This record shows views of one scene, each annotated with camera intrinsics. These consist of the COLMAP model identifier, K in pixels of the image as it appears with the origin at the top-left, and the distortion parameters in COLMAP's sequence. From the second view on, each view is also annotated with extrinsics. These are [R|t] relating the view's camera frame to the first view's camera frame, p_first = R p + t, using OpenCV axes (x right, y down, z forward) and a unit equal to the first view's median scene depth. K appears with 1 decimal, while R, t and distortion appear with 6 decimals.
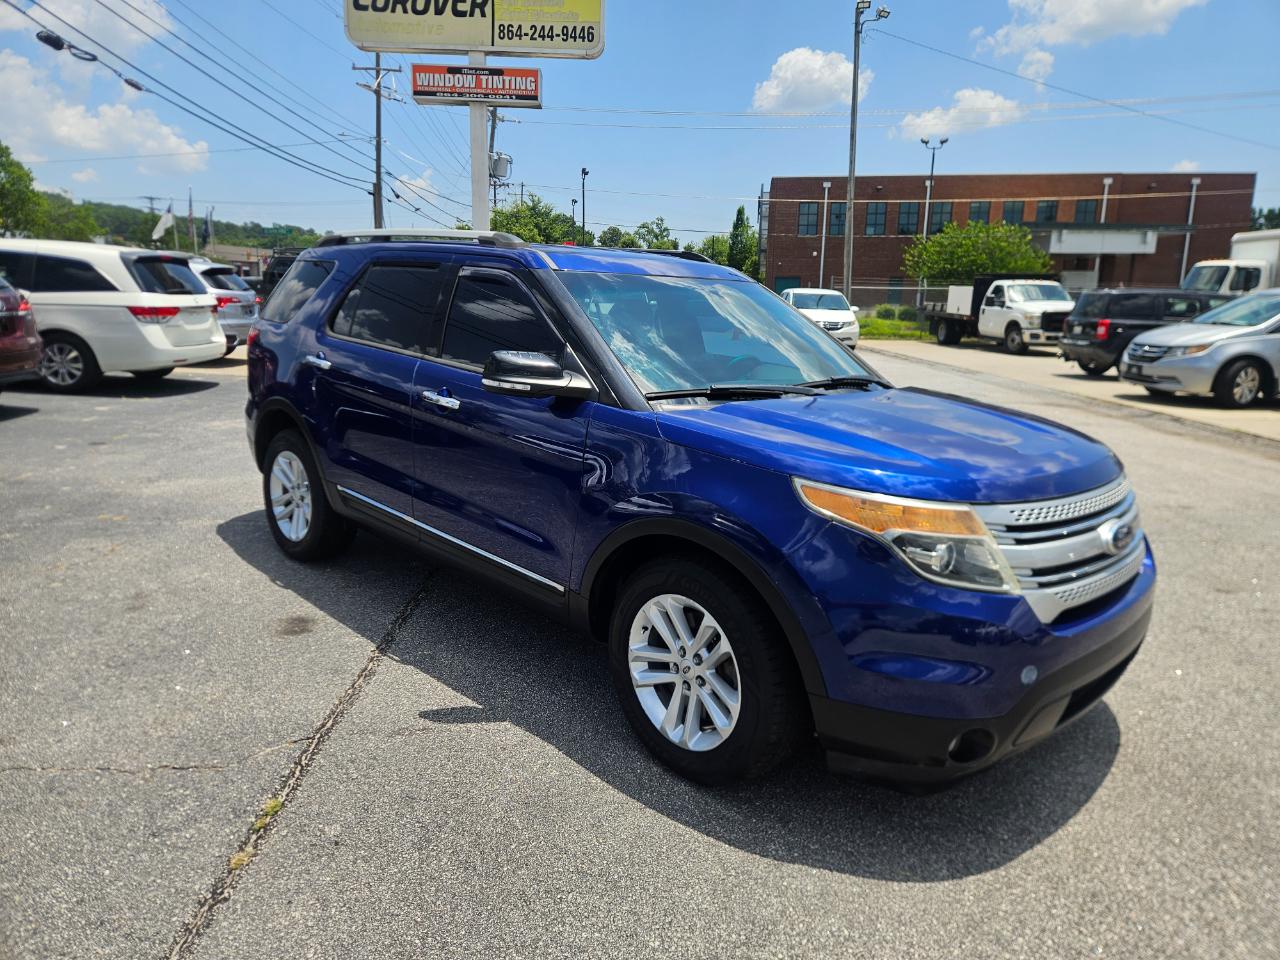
lens RADIAL K [[836.4, 0, 640.0], [0, 836.4, 480.0], [0, 0, 1]] dist [0.052575, -0.036298]
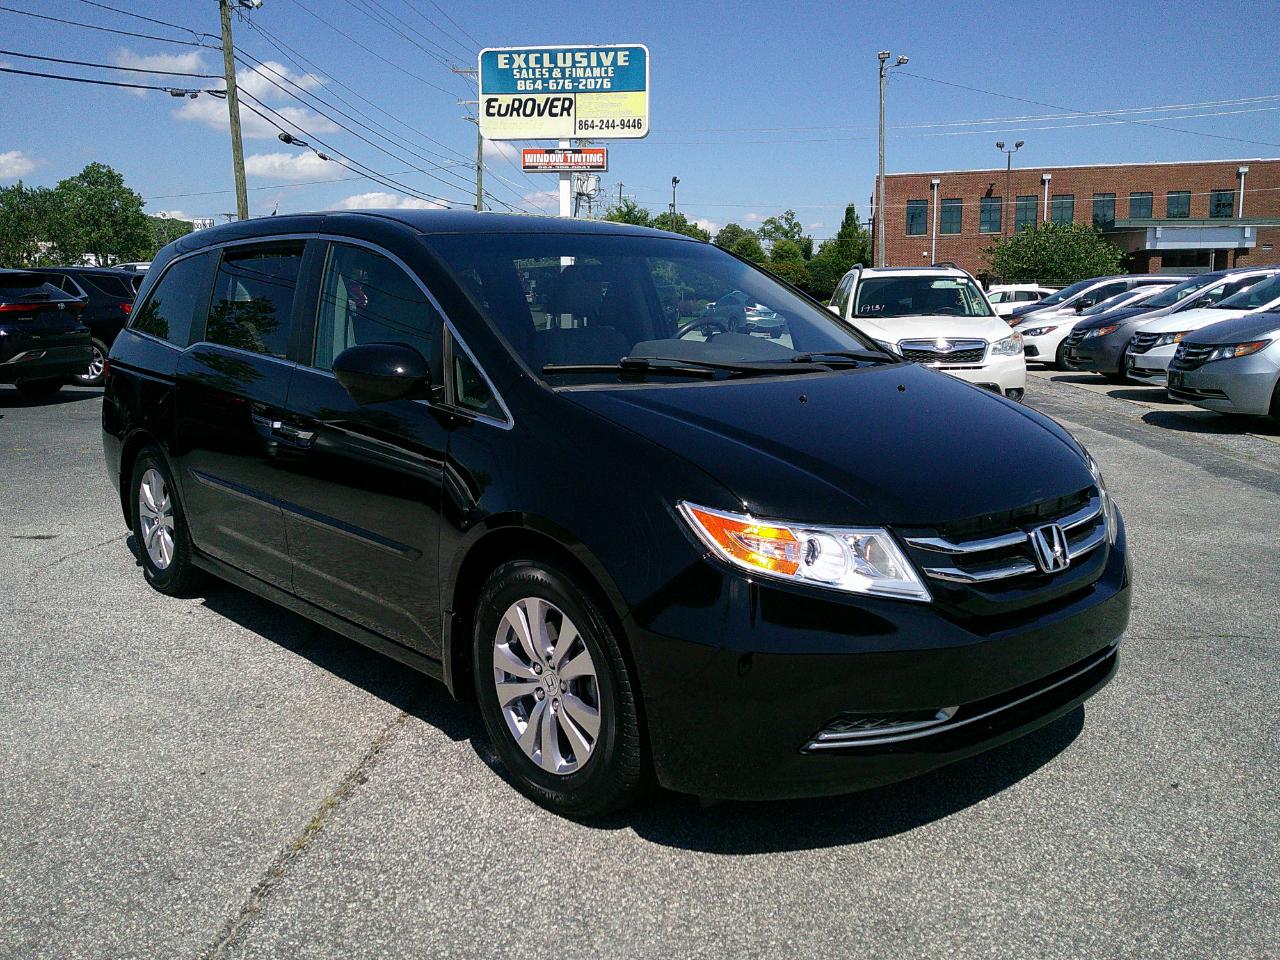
lens RADIAL K [[1066.6, 0, 632.5], [0, 1066.6, 499.5], [0, 0, 1]] dist [0.073175, -0.127872]
pose [[0.991190, 0.001935, -0.132437, 0.120862], [-0.007176, 0.999209, -0.039111, 0.139388], [0.132257, 0.039717, 0.990420, -0.565991]]
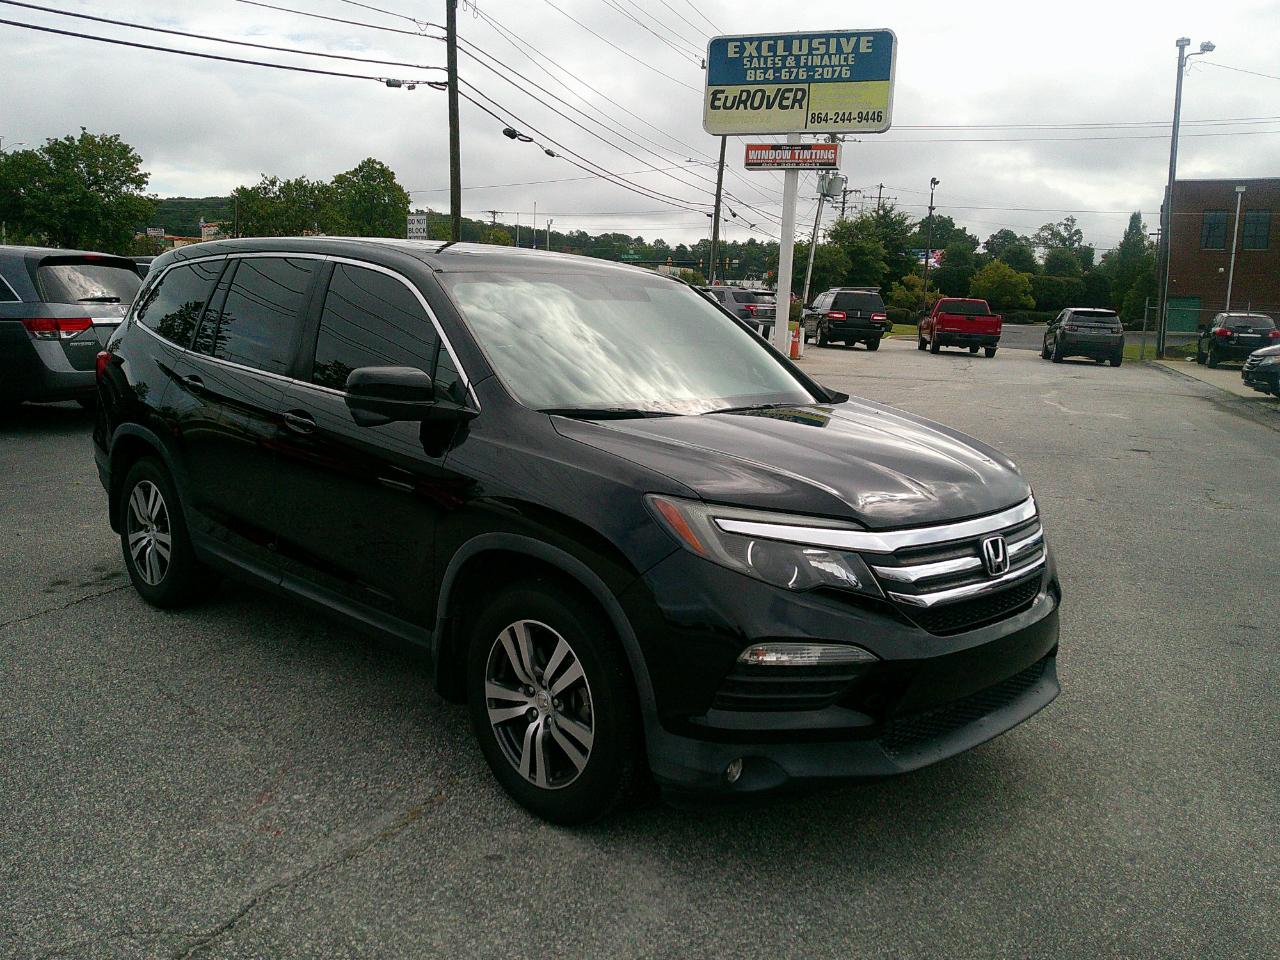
lens RADIAL K [[1082.9, 0, 640.0], [0, 1082.9, 480.0], [0, 0, 1]] dist [0.080103, -0.166091]
pose [[0.937505, 0.069369, -0.340987, 0.141556], [-0.091817, 0.994514, -0.050122, 0.106695], [0.335639, 0.078298, 0.938731, -0.458111]]
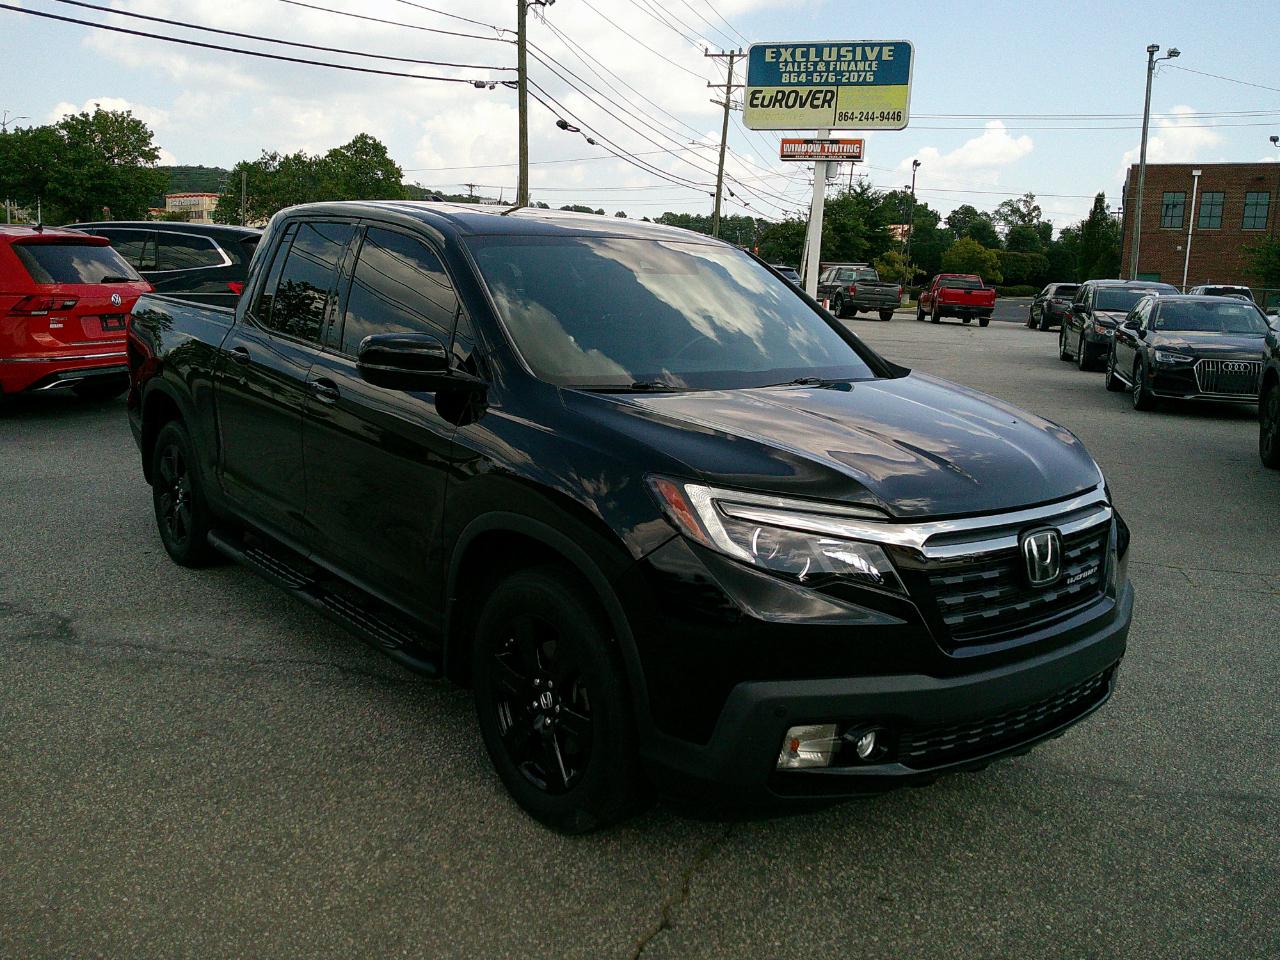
lens RADIAL K [[1086.1, 0, 642.6], [0, 1086.1, 472.0], [0, 0, 1]] dist [0.083795, -0.175651]
pose [[0.950618, 0.071775, -0.301950, 0.096213], [-0.087016, 0.995508, -0.037311, 0.150904], [0.297915, 0.061743, 0.952593, -0.652966]]
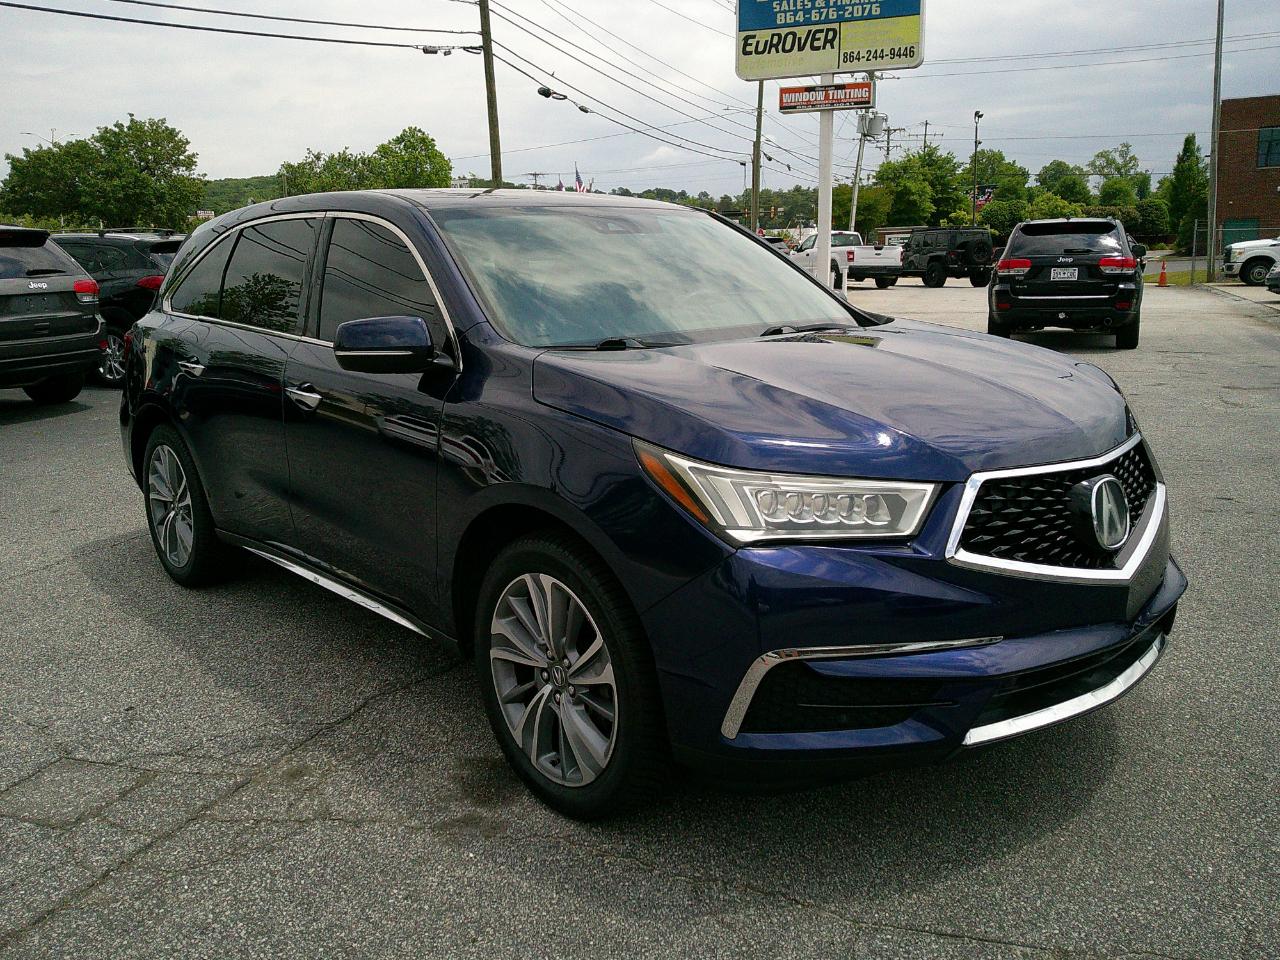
lens RADIAL K [[1086.2, 0, 643.6], [0, 1086.2, 478.8], [0, 0, 1]] dist [0.081416, -0.176463]
pose [[0.922463, 0.038402, -0.384172, 0.159424], [-0.045731, 0.998904, -0.009959, 0.118935], [0.383368, 0.026755, 0.923208, -0.485671]]
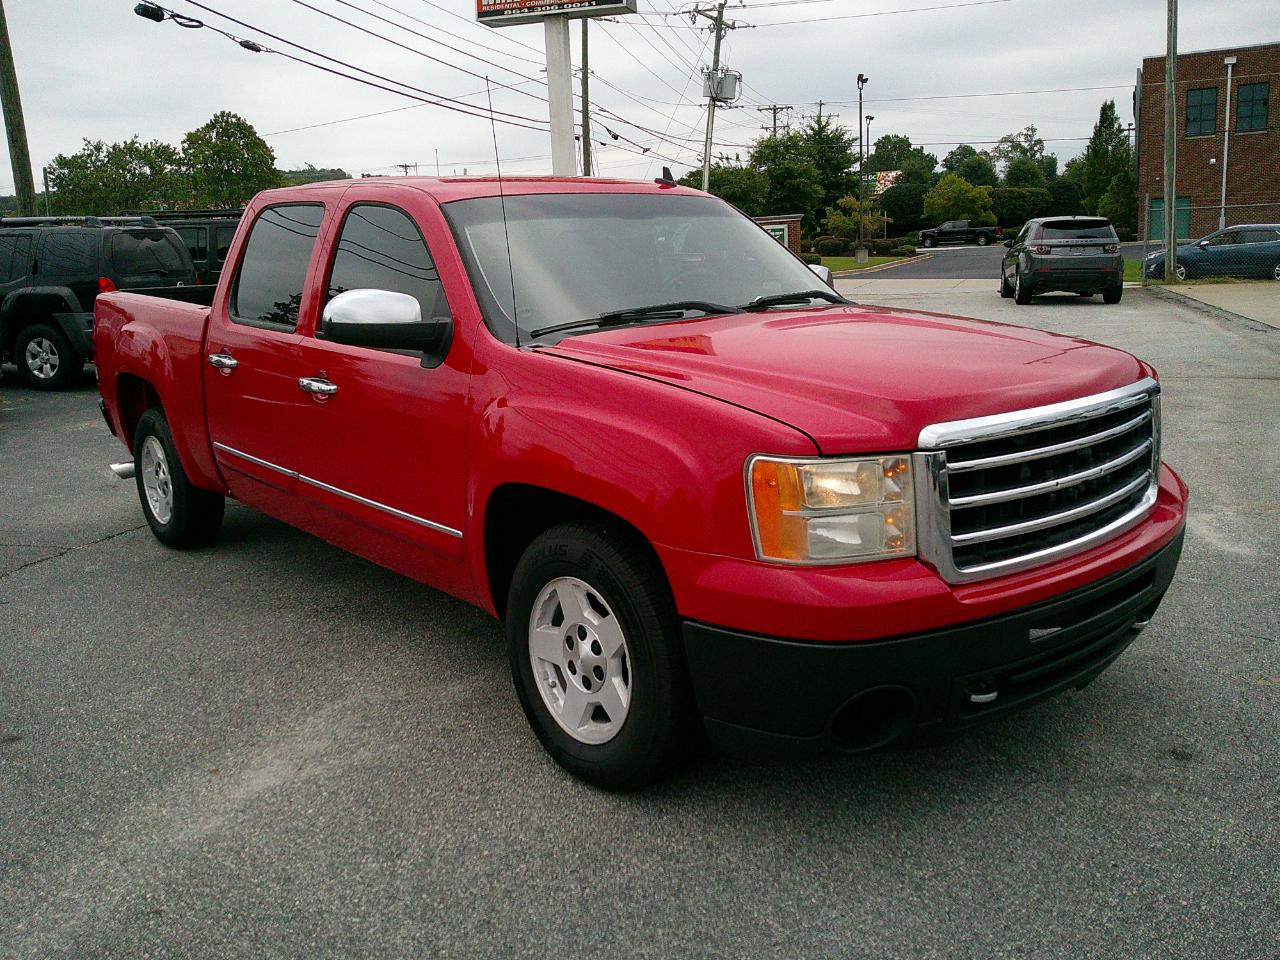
lens RADIAL K [[1077.5, 0, 640.0], [0, 1077.5, 480.0], [0, 0, 1]] dist [0.066743, -0.137851]
pose [[0.945427, 0.007662, -0.325743, 0.149114], [-0.009280, 0.999951, -0.003413, -0.005254], [0.325701, 0.006249, 0.945452, 0.044171]]
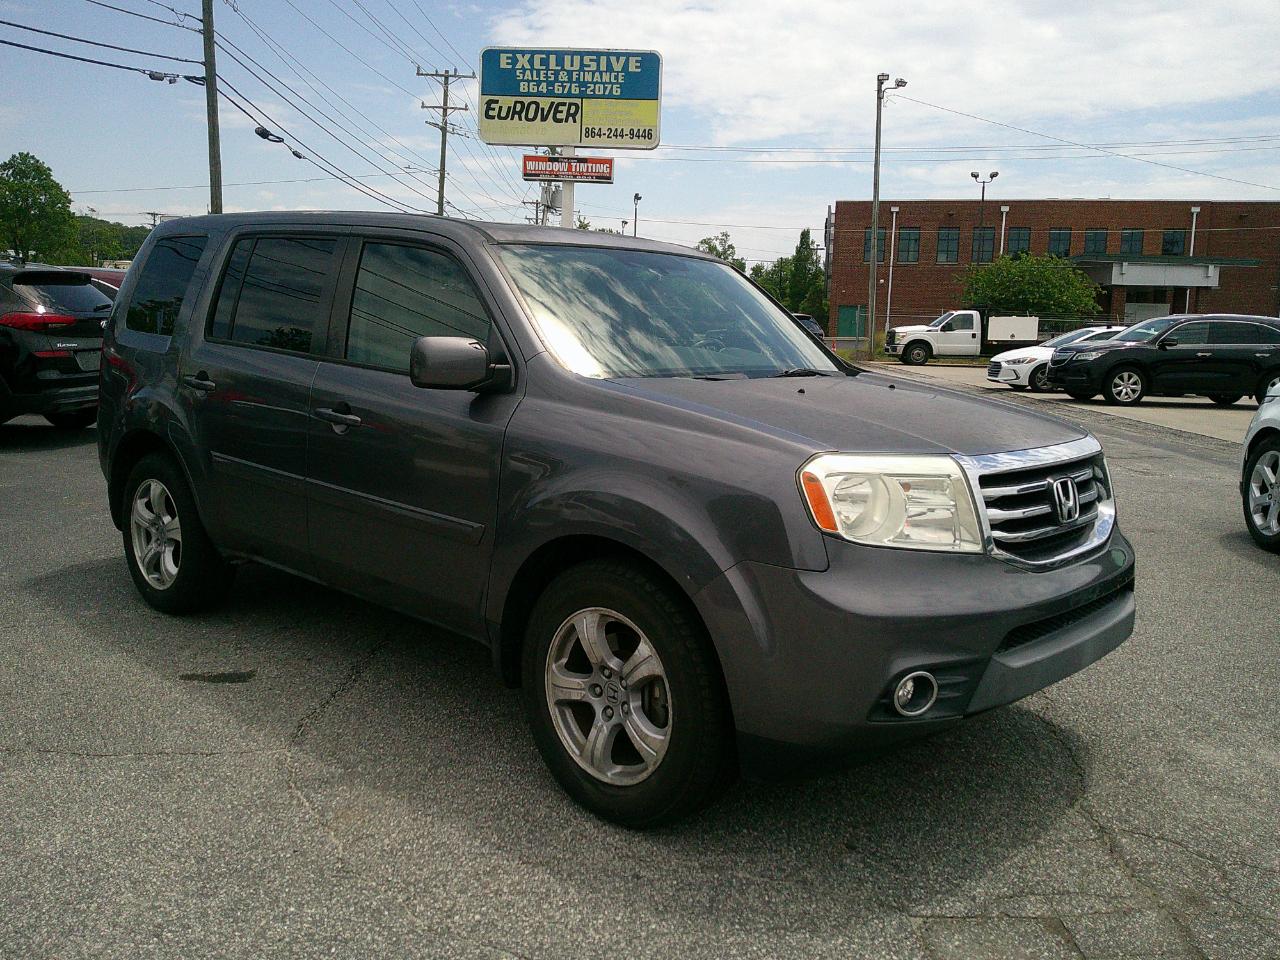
lens RADIAL K [[1066.6, 0, 632.5], [0, 1066.6, 499.5], [0, 0, 1]] dist [0.073175, -0.127872]
pose [[0.998046, 0.020551, -0.059012, 0.020132], [-0.023811, 0.998198, -0.055081, 0.118038], [0.057773, 0.056379, 0.996737, -0.494315]]
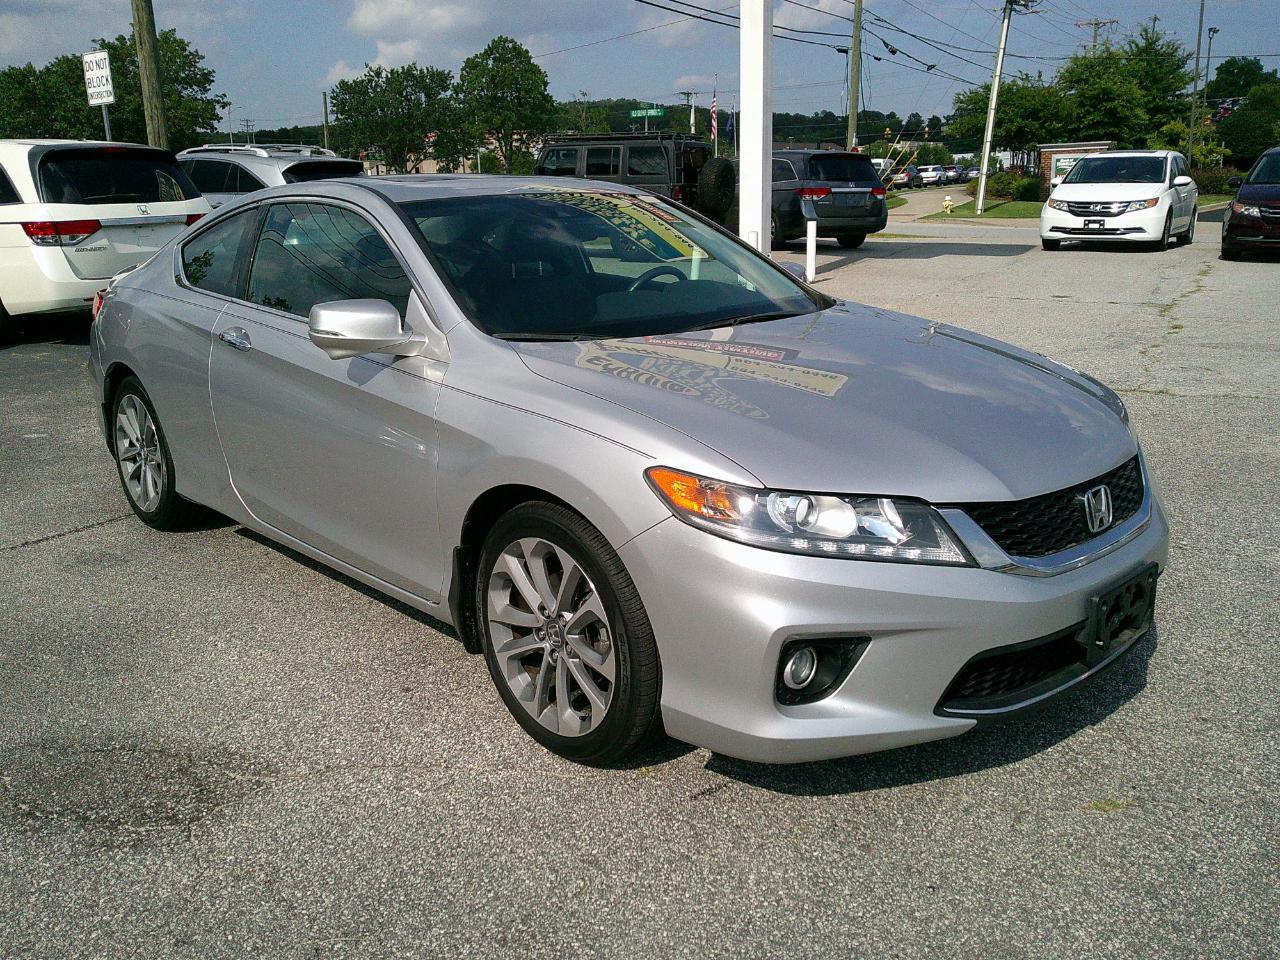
lens RADIAL K [[1086.2, 0, 643.6], [0, 1086.2, 478.8], [0, 0, 1]] dist [0.081416, -0.176463]
pose [[0.834898, 0.096245, -0.541925, 0.138883], [-0.074713, 0.995297, 0.061658, -0.035737], [0.545311, -0.010989, 0.838162, 0.207066]]
